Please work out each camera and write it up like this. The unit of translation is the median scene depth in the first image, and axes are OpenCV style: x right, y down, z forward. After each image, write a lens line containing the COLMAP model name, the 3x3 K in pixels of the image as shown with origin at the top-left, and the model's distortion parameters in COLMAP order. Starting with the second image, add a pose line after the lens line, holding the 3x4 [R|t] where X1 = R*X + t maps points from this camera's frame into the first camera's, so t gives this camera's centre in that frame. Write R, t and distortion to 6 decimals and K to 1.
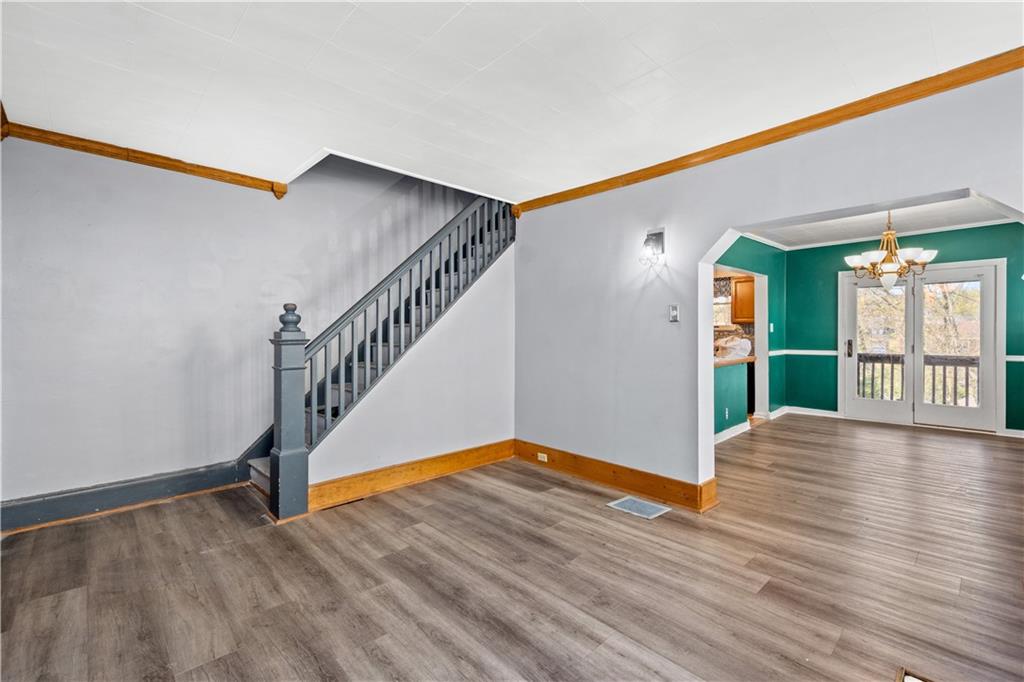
lens RADIAL K [[447.6, 0, 521.3], [0, 447.6, 336.2], [0, 0, 1]] dist [0.007175, -0.001511]
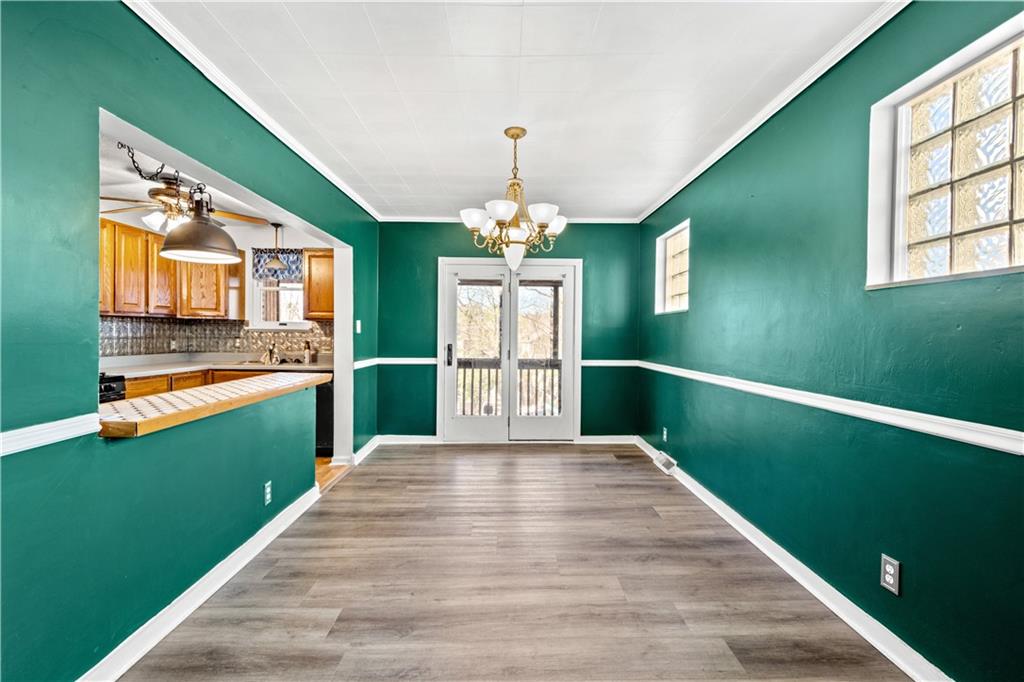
lens RADIAL K [[447.6, 0, 509.3], [0, 447.6, 325.1], [0, 0, 1]] dist [0.007175, -0.001511]
pose [[0.689226, 0.021042, 0.724241, 0.278905], [-0.003694, 0.999667, -0.025529, -0.006458], [-0.724537, 0.014920, 0.689074, 0.458045]]
